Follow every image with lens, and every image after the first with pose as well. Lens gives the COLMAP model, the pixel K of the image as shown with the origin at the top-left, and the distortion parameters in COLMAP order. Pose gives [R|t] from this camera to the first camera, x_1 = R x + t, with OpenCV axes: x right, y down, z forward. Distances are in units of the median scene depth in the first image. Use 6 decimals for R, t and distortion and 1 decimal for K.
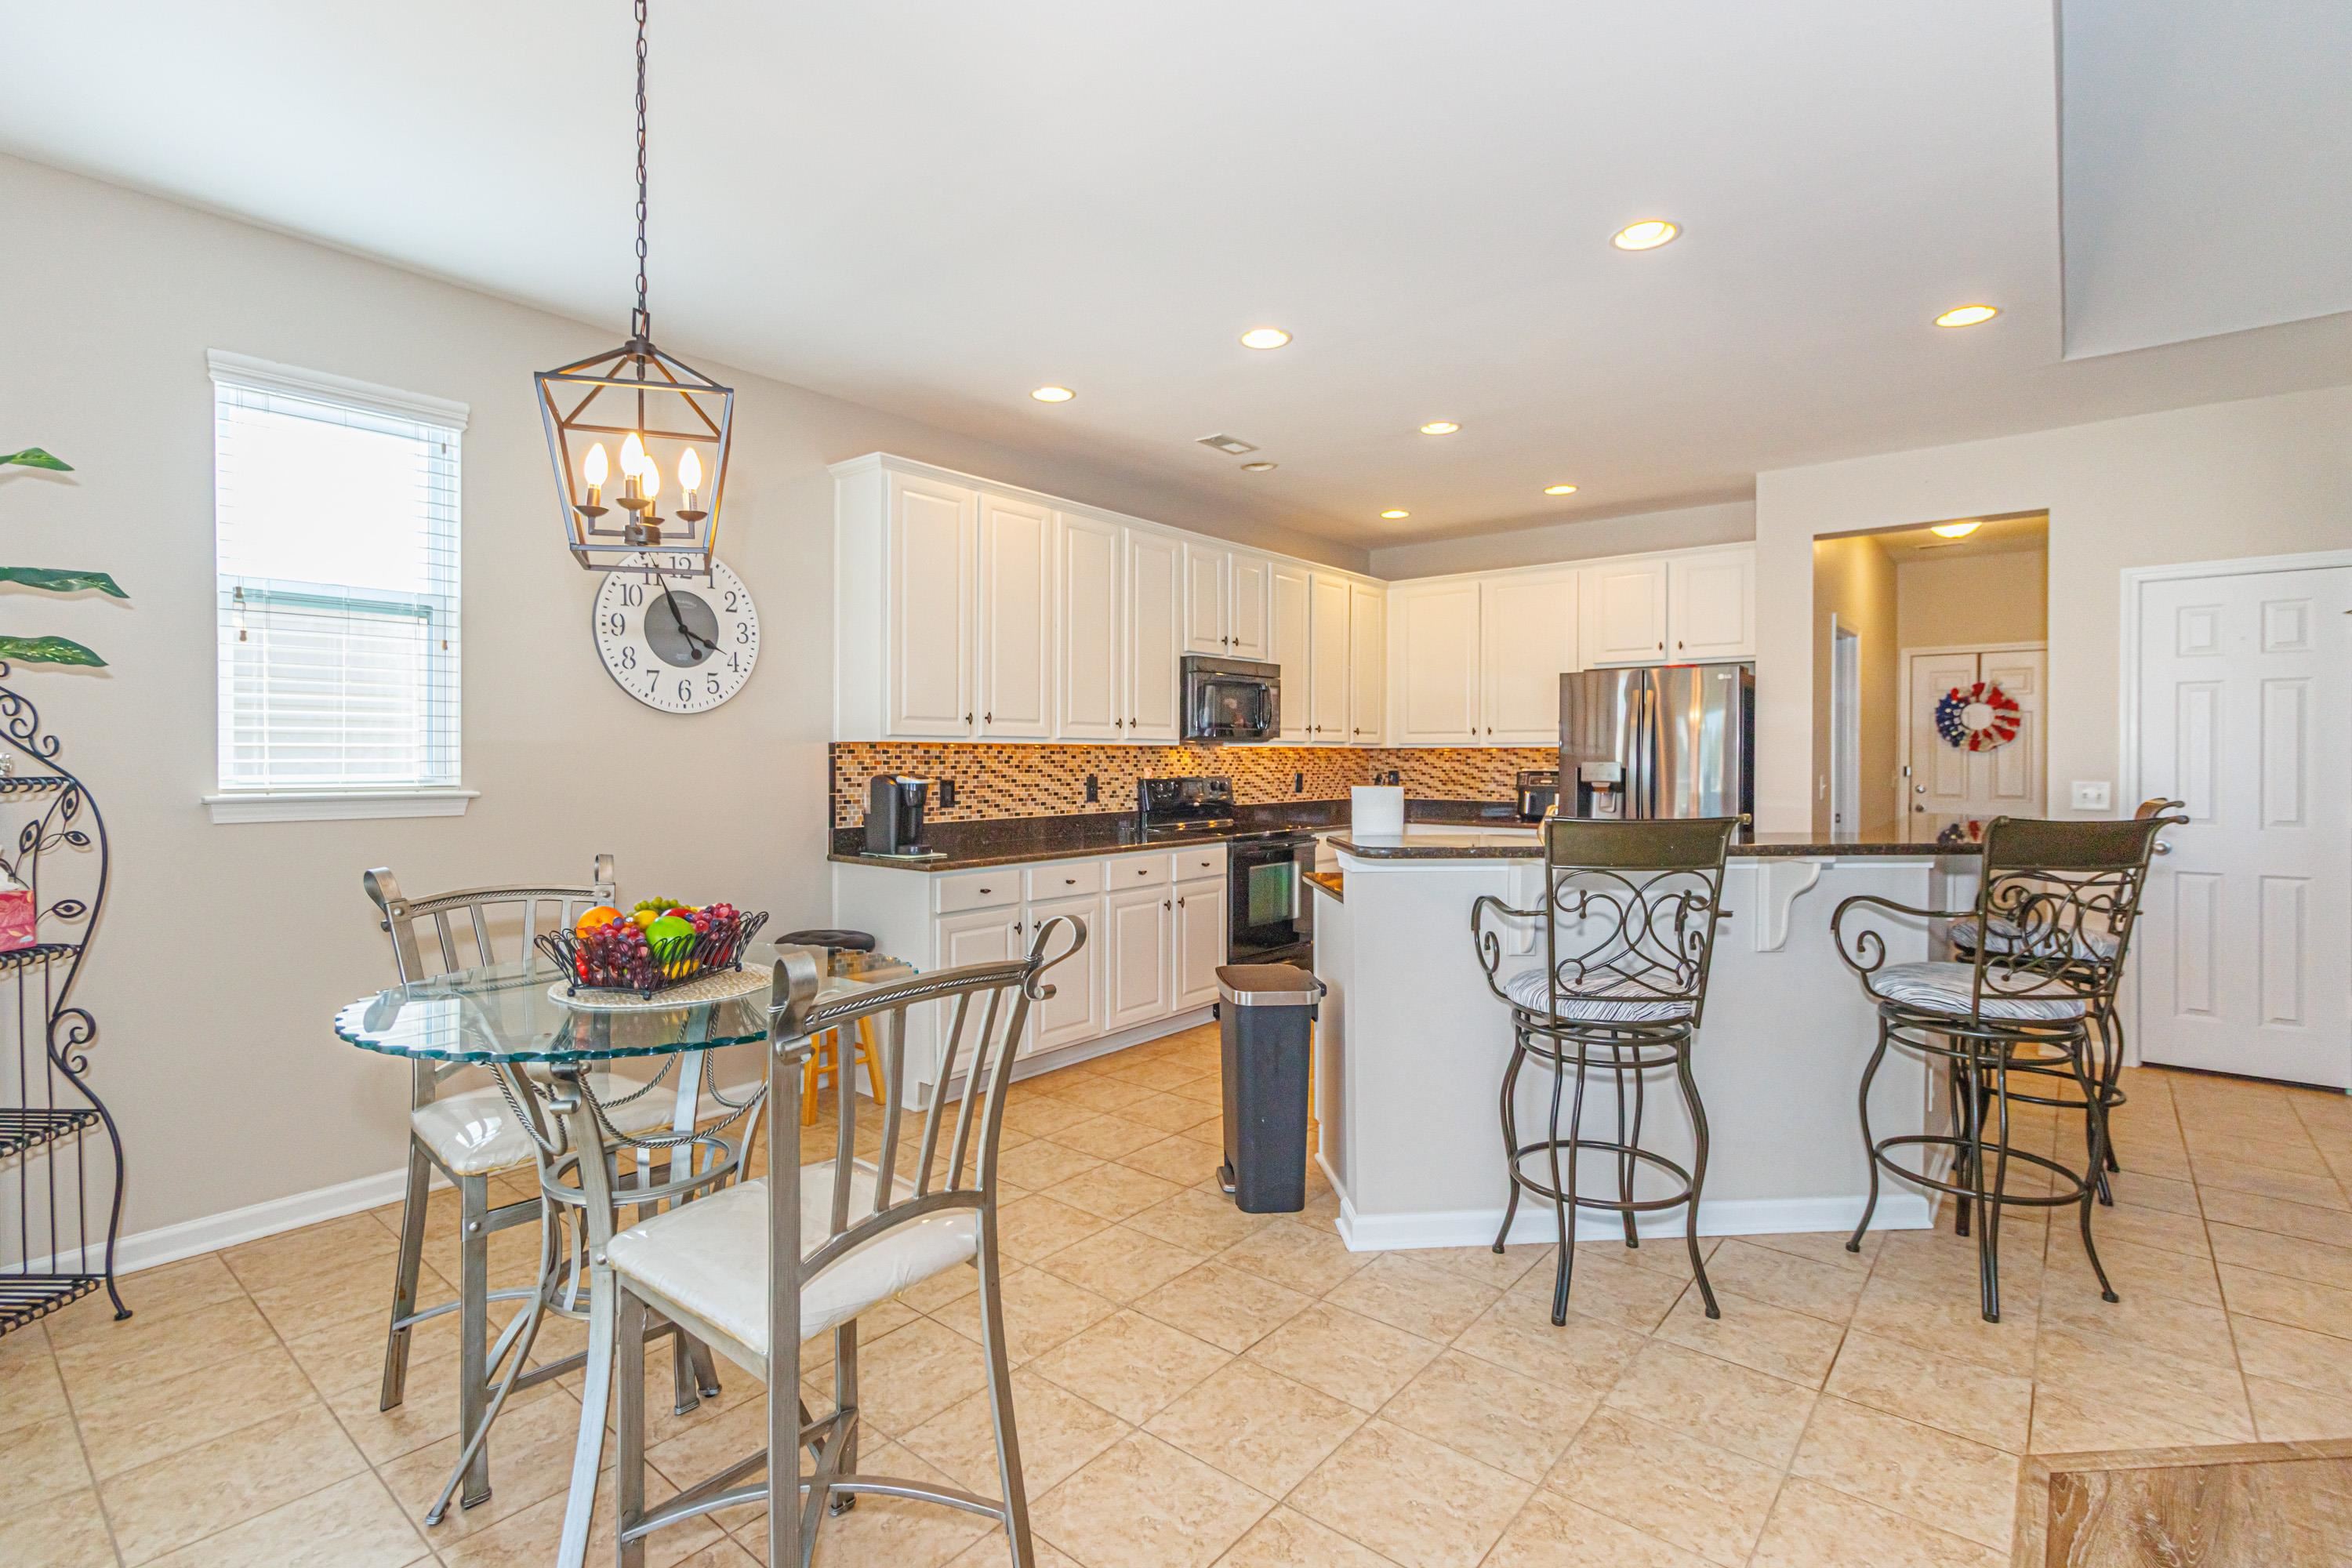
lens RADIAL K [[1083.4, 0, 1173.3], [0, 1083.4, 766.2], [0, 0, 1]] dist [-0.005507, 0.000507]
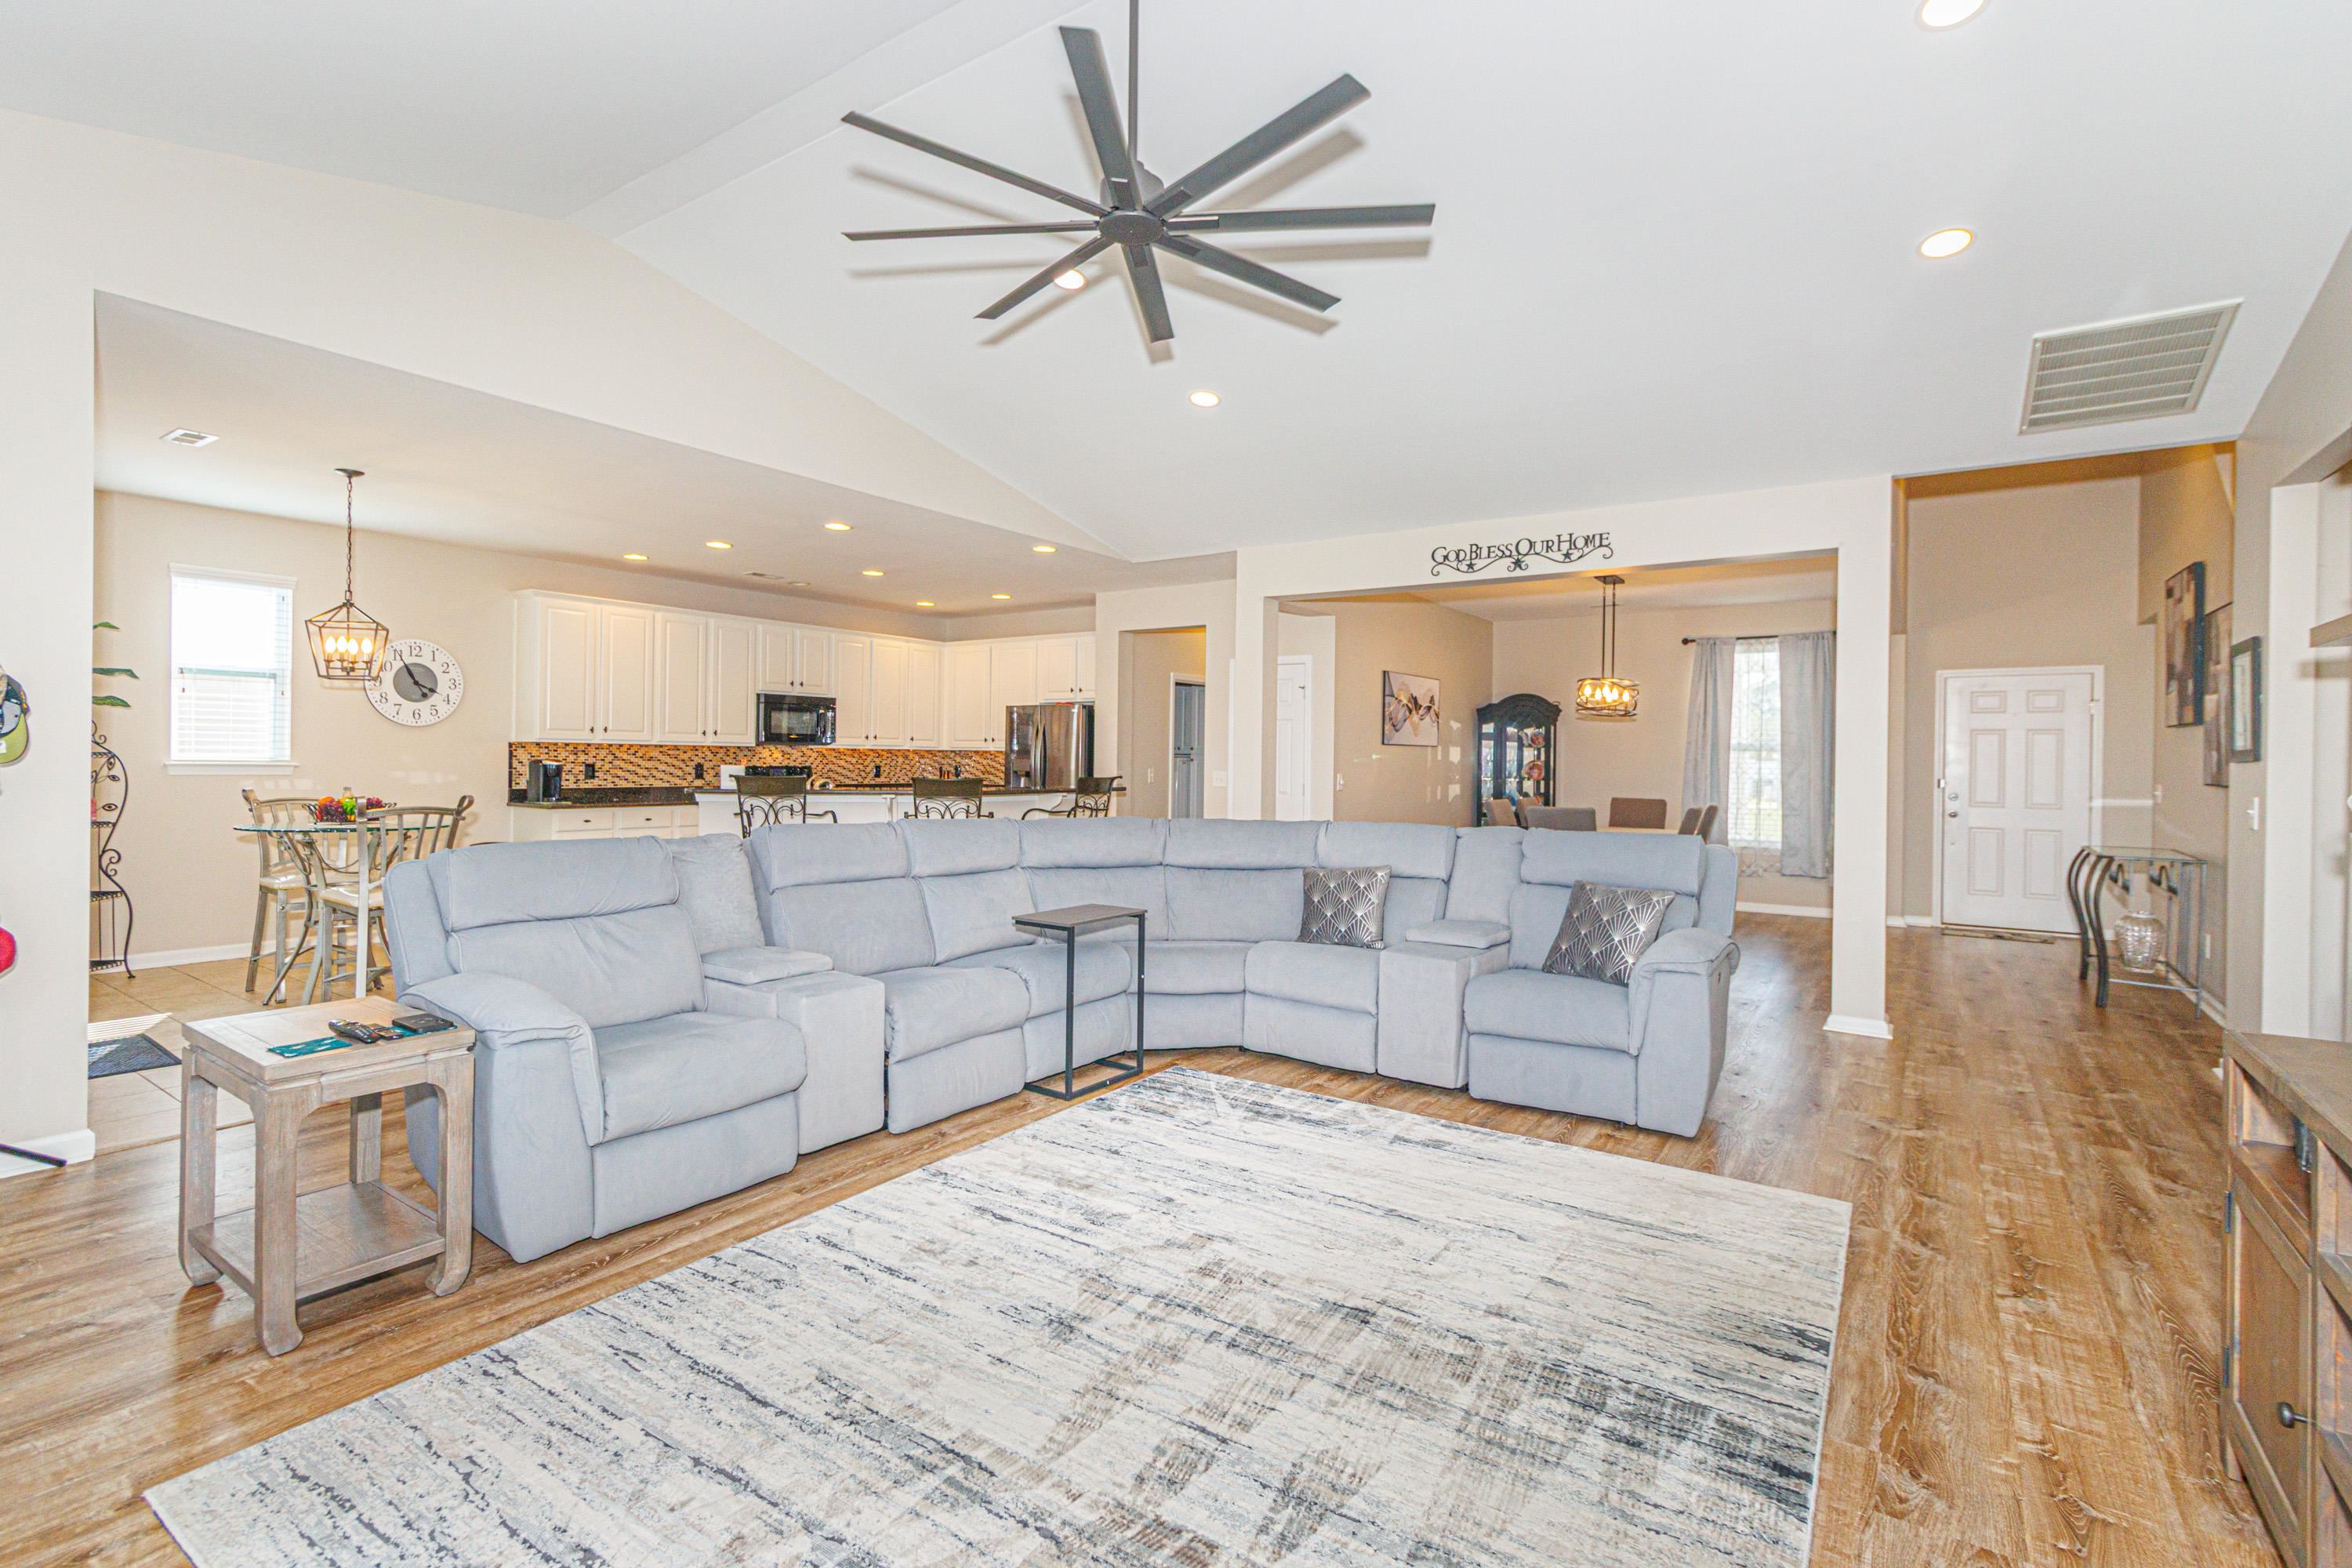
lens RADIAL K [[1083.4, 0, 1187.5], [0, 1083.4, 777.9], [0, 0, 1]] dist [-0.005507, 0.000507]
pose [[0.997125, 0.009732, 0.075153, 0.583061], [-0.010116, 0.999938, 0.004730, 0.016110], [-0.075103, -0.005476, 0.997161, -0.773899]]
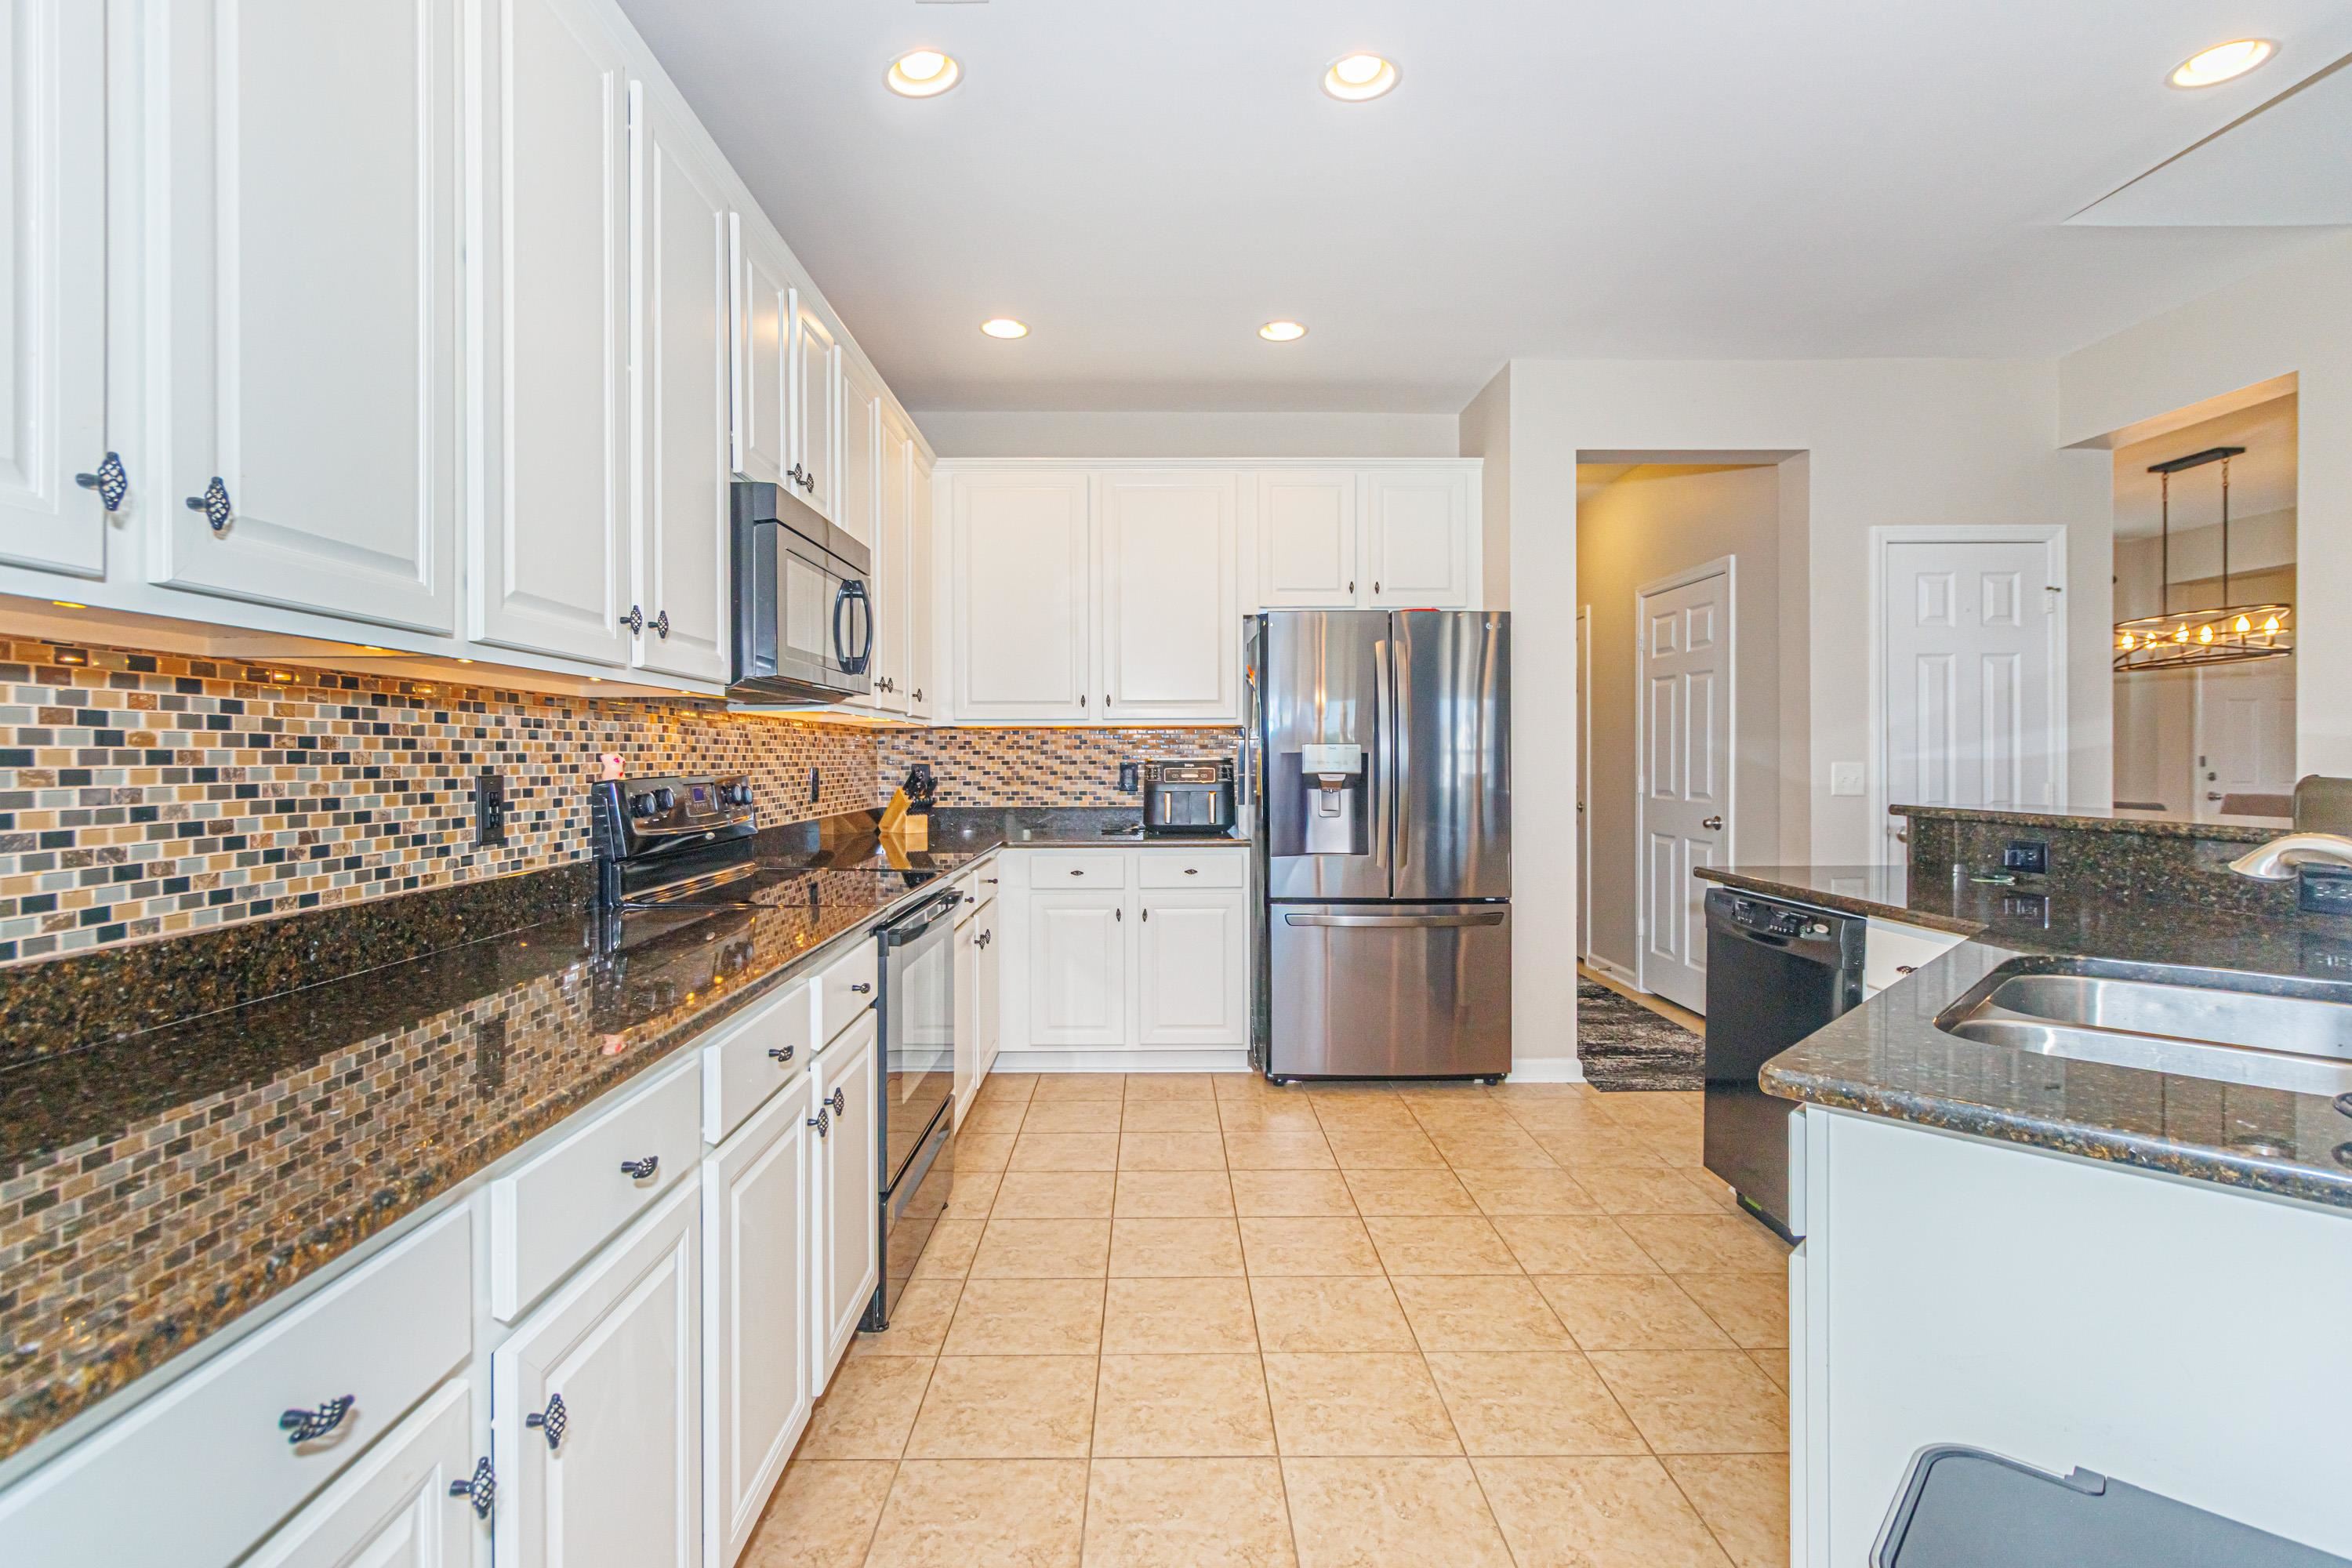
lens RADIAL K [[1083.4, 0, 1166.0], [0, 1083.4, 767.0], [0, 0, 1]] dist [-0.005507, 0.000507]
pose [[0.759301, -0.011076, 0.650646, -0.143907], [0.013278, 0.999911, 0.001527, 0.009722], [-0.650604, 0.007479, 0.759380, 0.610572]]
